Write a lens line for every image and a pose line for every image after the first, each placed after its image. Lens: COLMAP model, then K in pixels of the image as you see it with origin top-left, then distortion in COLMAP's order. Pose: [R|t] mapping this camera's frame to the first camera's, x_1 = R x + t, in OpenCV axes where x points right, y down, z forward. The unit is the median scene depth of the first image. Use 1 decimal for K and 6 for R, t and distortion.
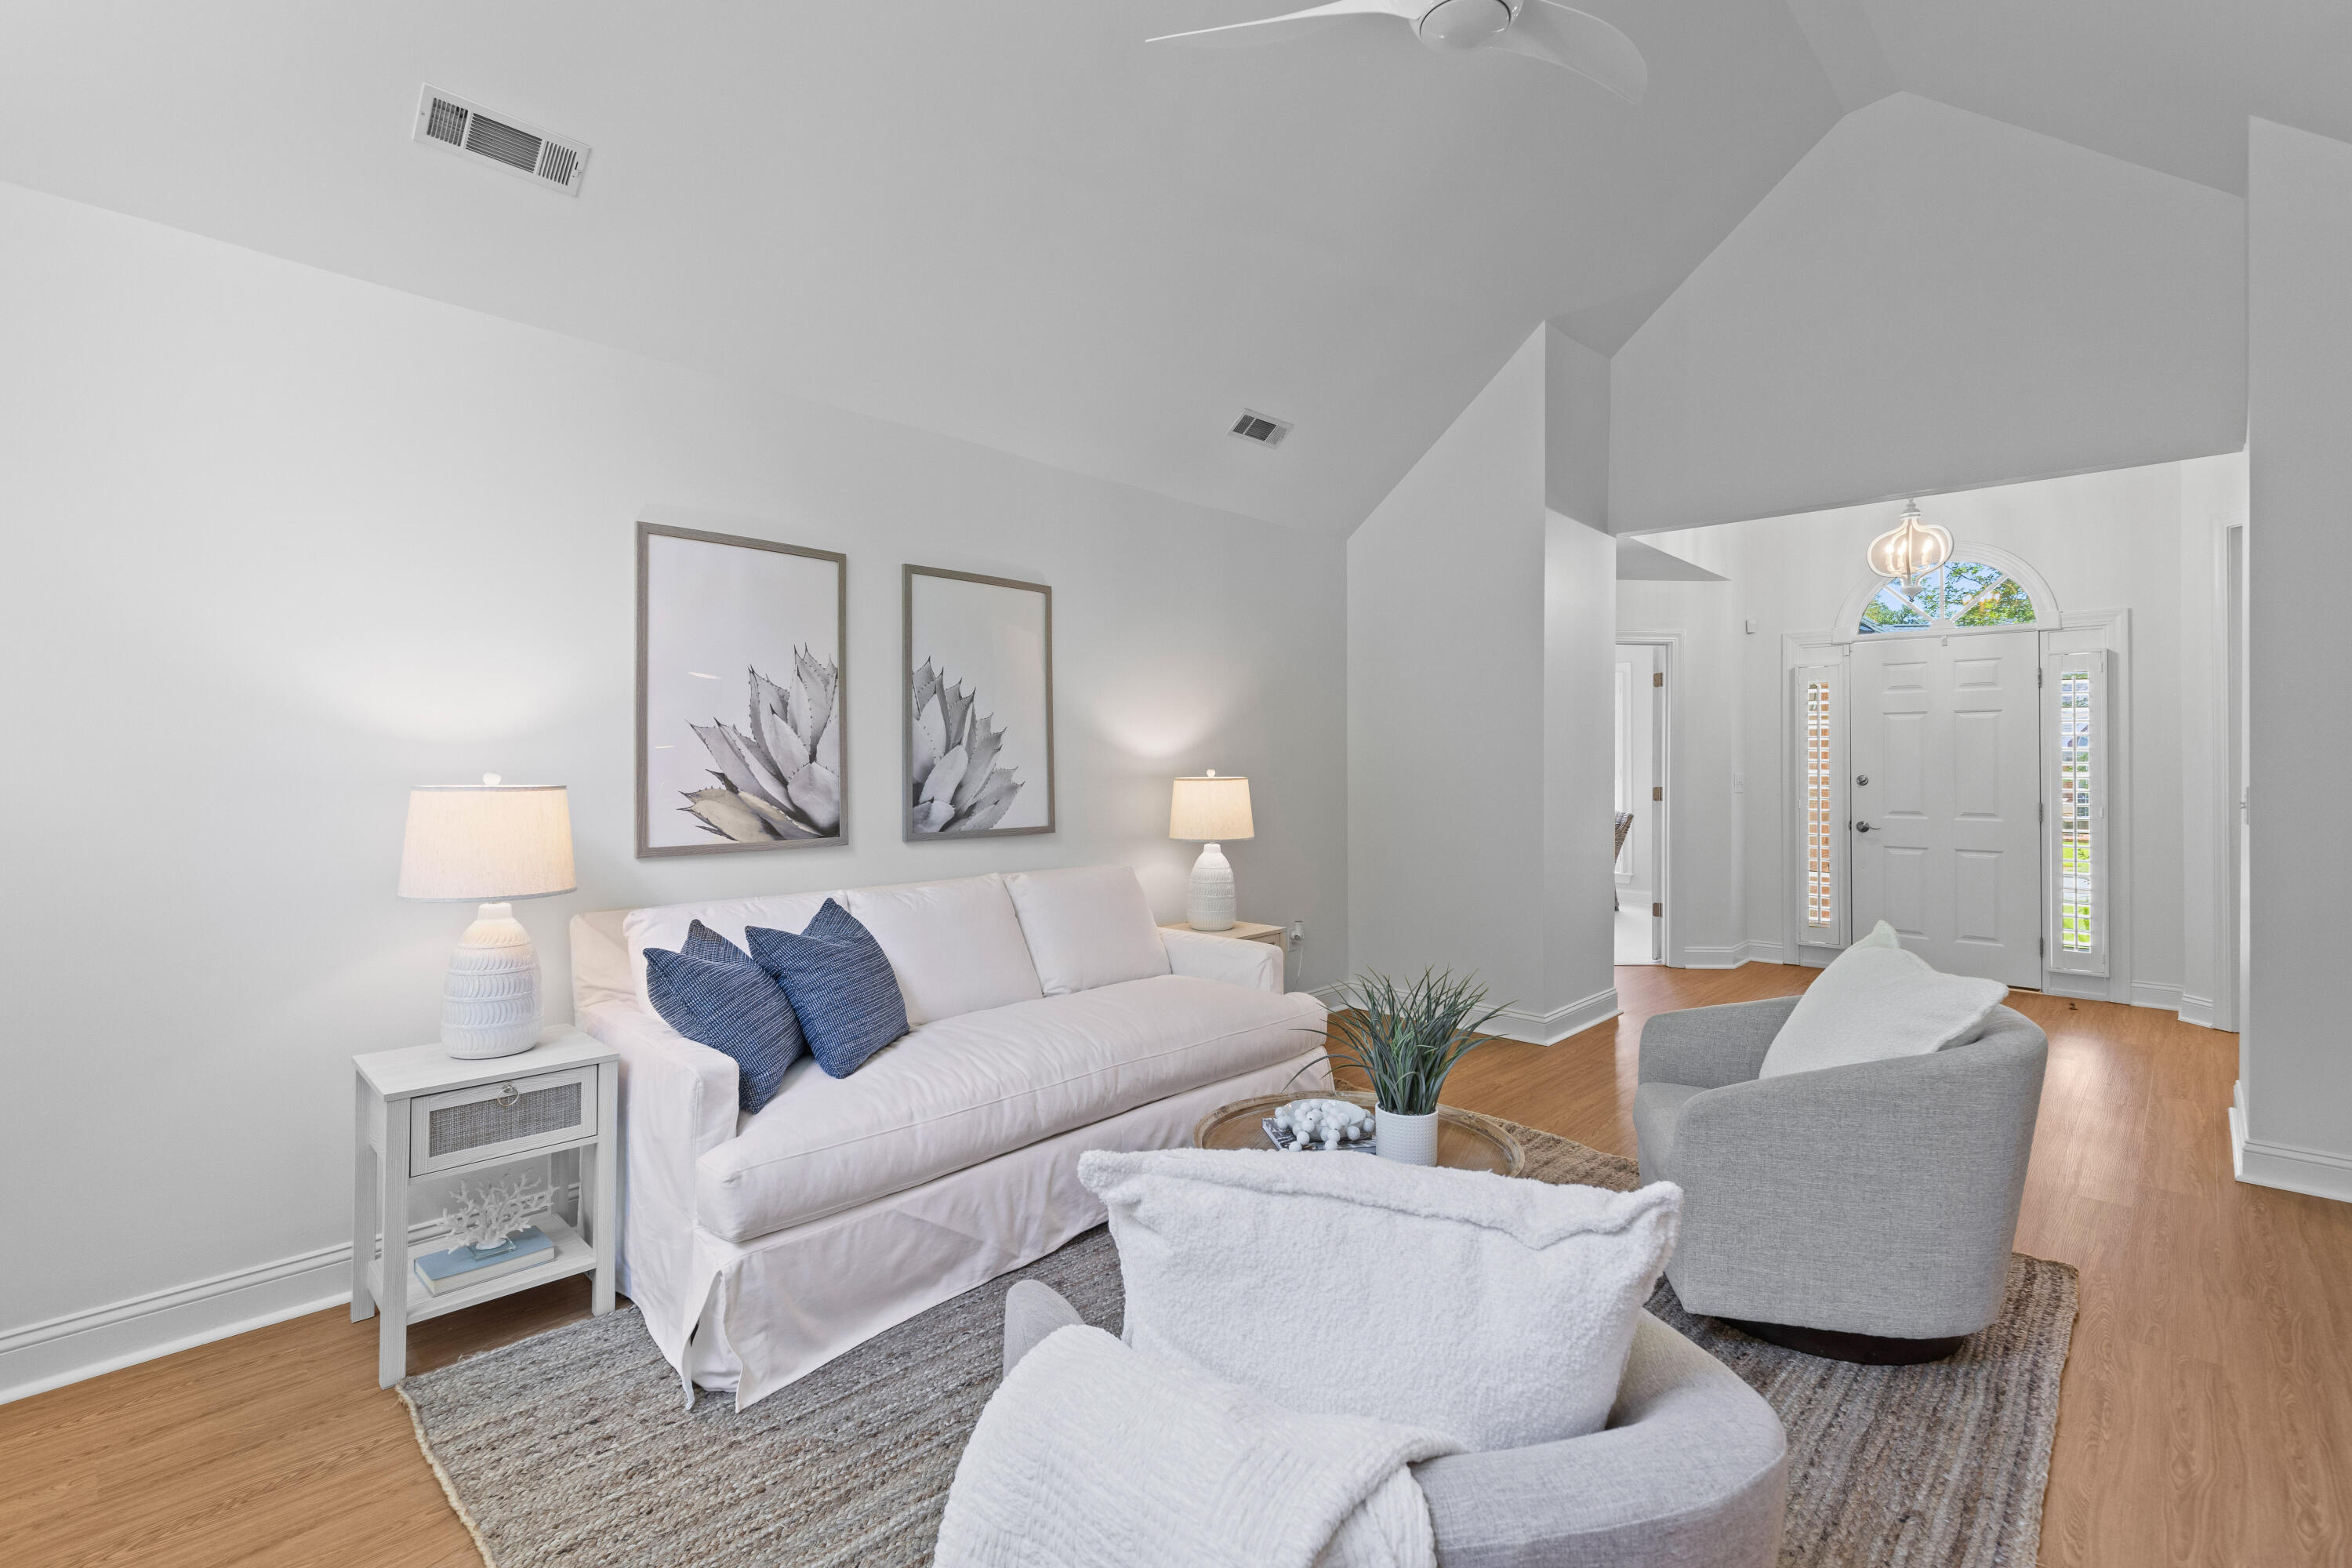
lens RADIAL K [[1085.2, 0, 1197.1], [0, 1085.2, 767.1], [0, 0, 1]] dist [0.010771, 0.000034]
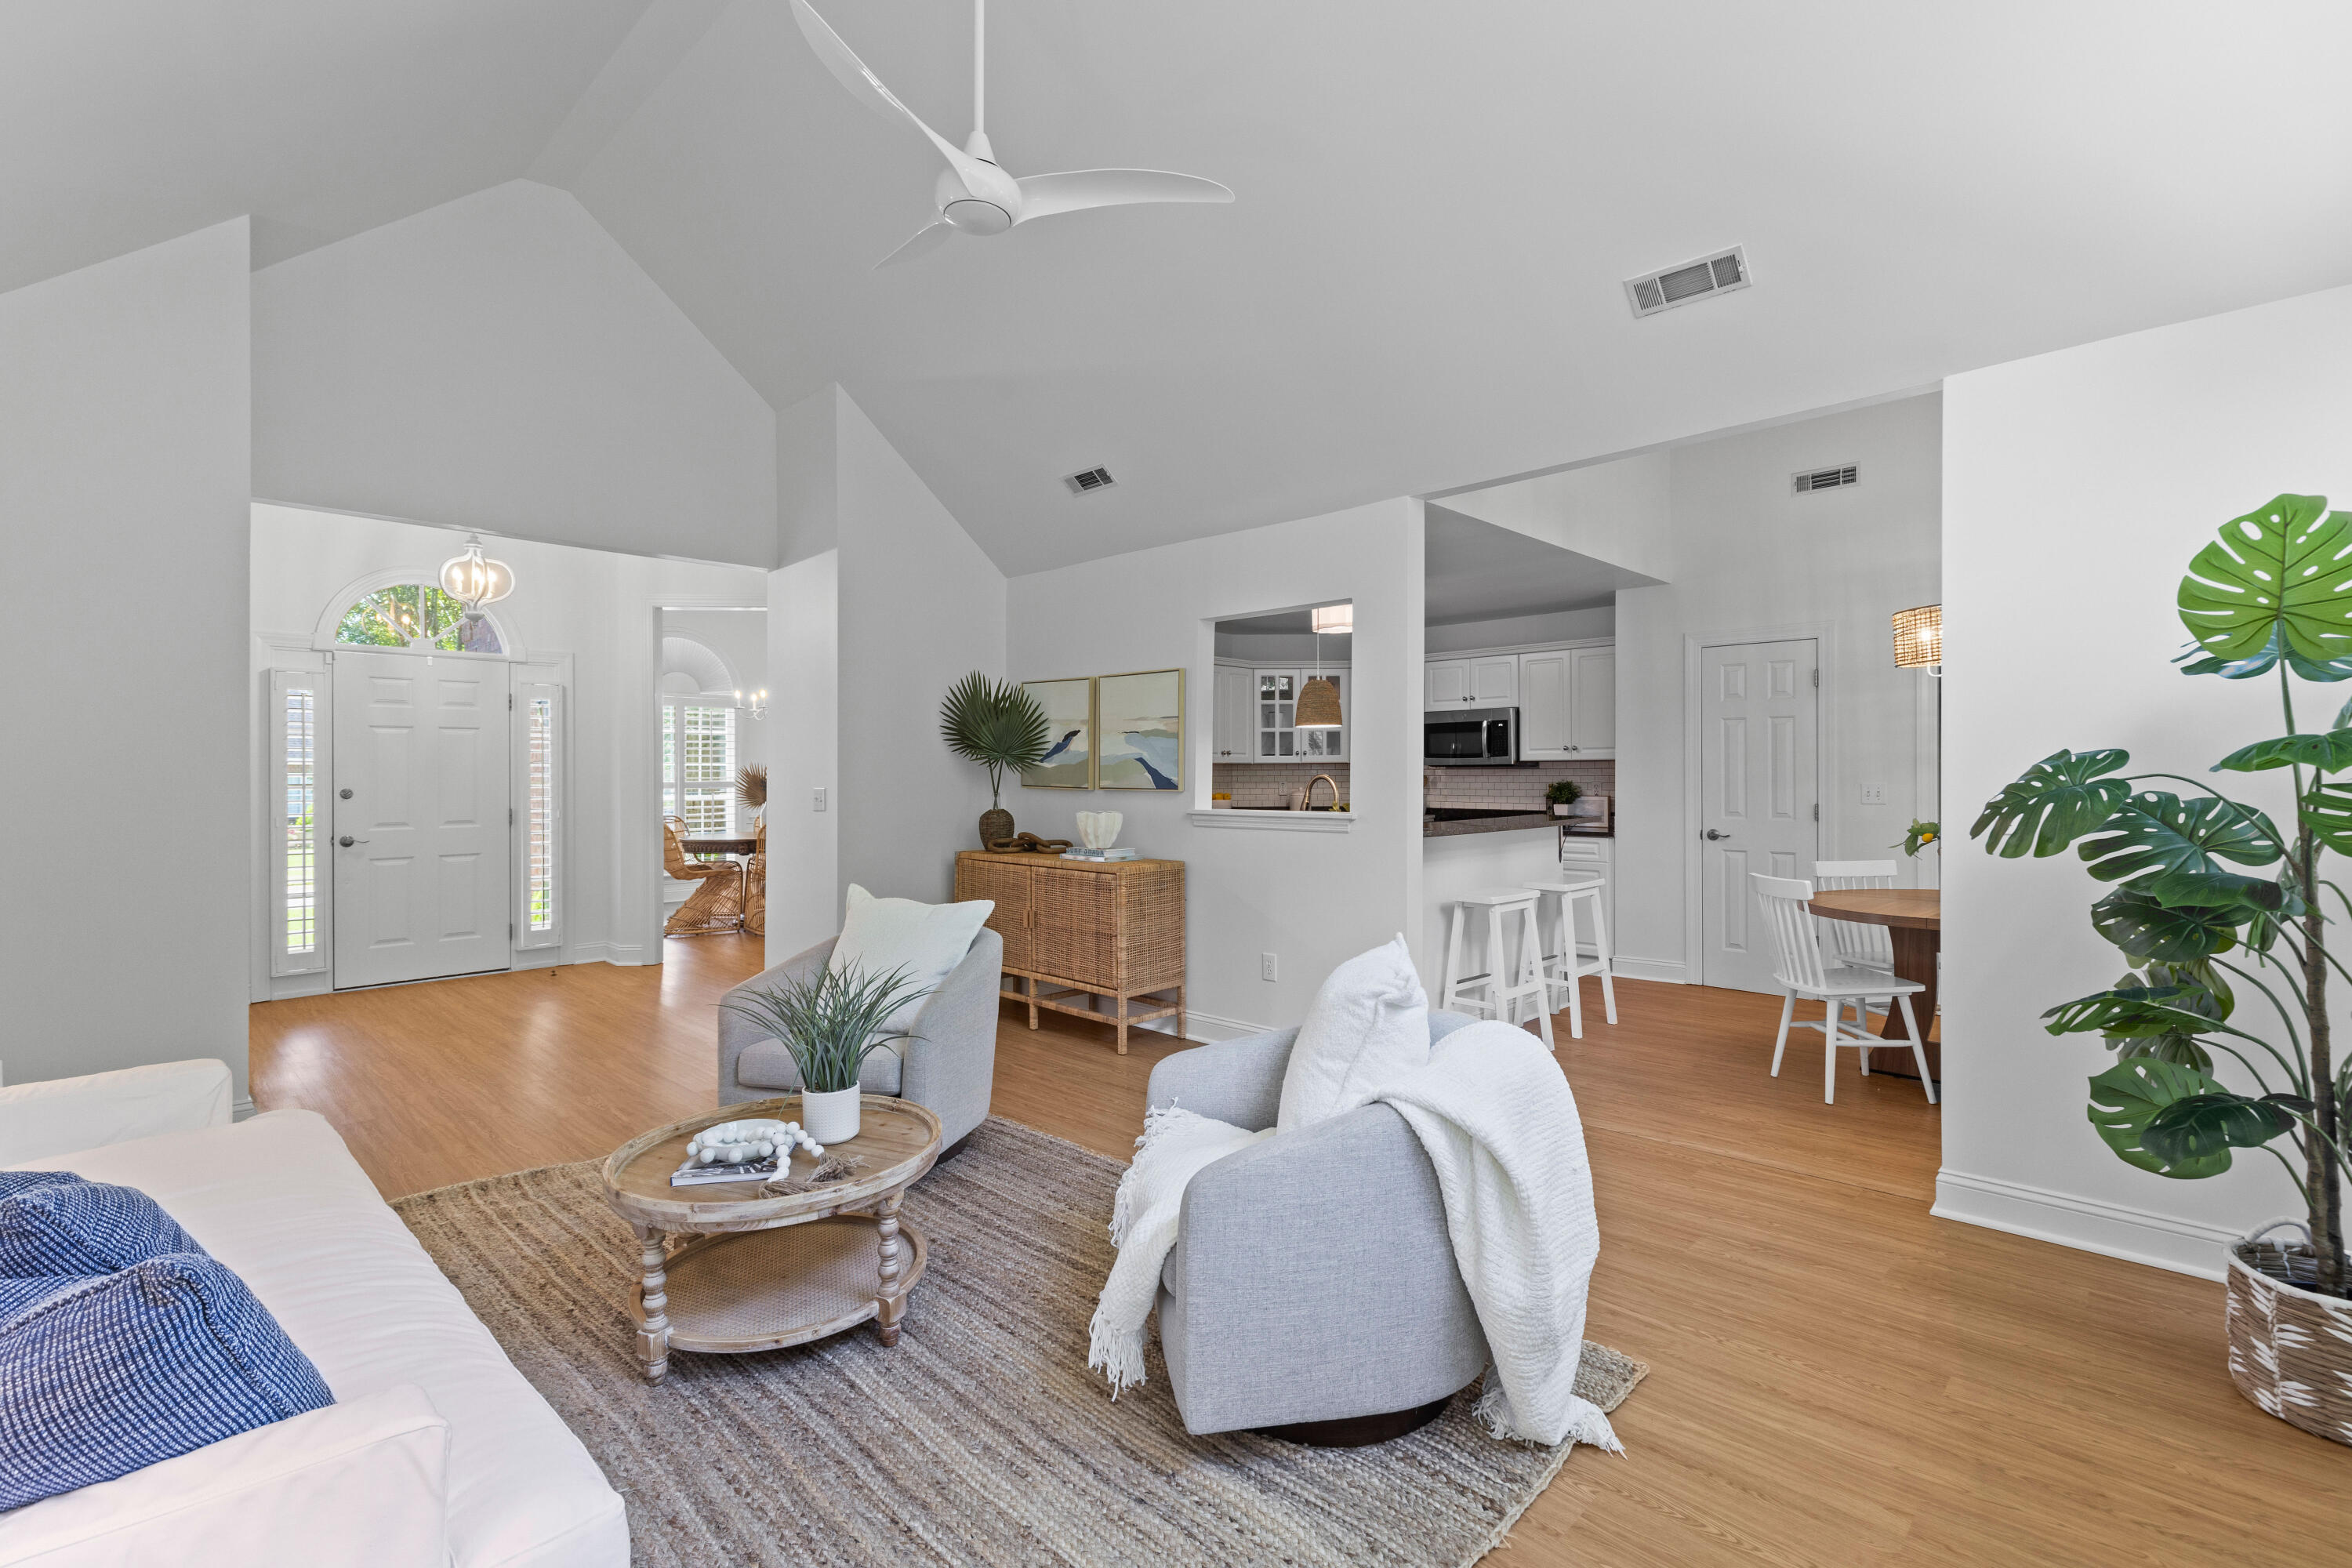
lens RADIAL K [[1085.2, 0, 1188.6], [0, 1085.2, 777.6], [0, 0, 1]] dist [0.010771, 0.000034]
pose [[0.030870, -0.010474, 0.999469, -0.374949], [0.007459, 0.999920, 0.010248, -0.007075], [-0.999496, 0.007139, 0.030945, 0.237503]]
